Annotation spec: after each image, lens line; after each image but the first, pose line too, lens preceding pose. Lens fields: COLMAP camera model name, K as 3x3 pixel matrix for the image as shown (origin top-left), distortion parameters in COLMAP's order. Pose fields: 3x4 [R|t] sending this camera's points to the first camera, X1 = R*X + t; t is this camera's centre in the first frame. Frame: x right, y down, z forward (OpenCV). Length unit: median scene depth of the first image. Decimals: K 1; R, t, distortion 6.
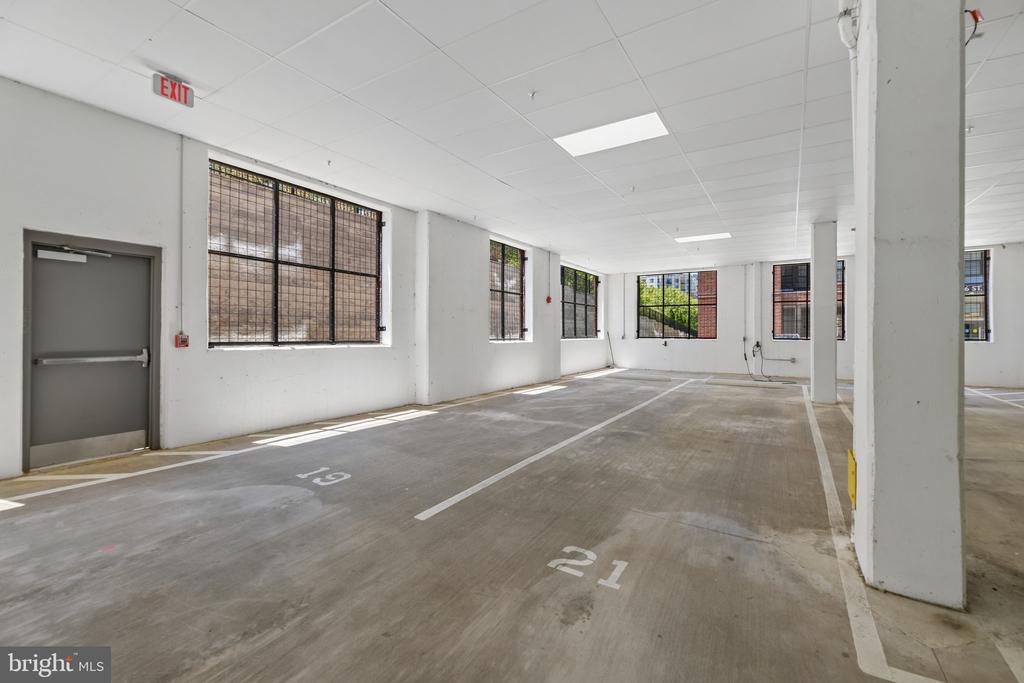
lens RADIAL K [[409.1, 0, 519.8], [0, 409.1, 334.7], [0, 0, 1]] dist [0.015002, -0.002014]
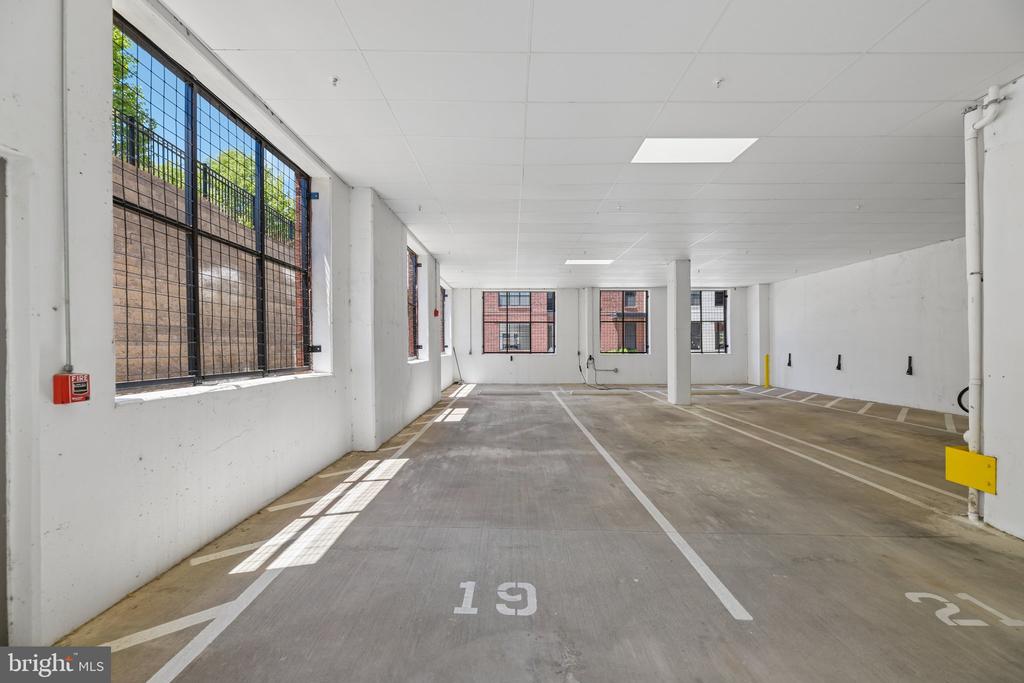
lens RADIAL K [[409.1, 0, 507.8], [0, 409.1, 343.8], [0, 0, 1]] dist [0.015002, -0.002014]
pose [[0.853546, -0.002699, 0.521011, -0.463267], [0.008194, 0.999932, -0.008245, -0.016748], [-0.520954, 0.011306, 0.853510, 0.277681]]
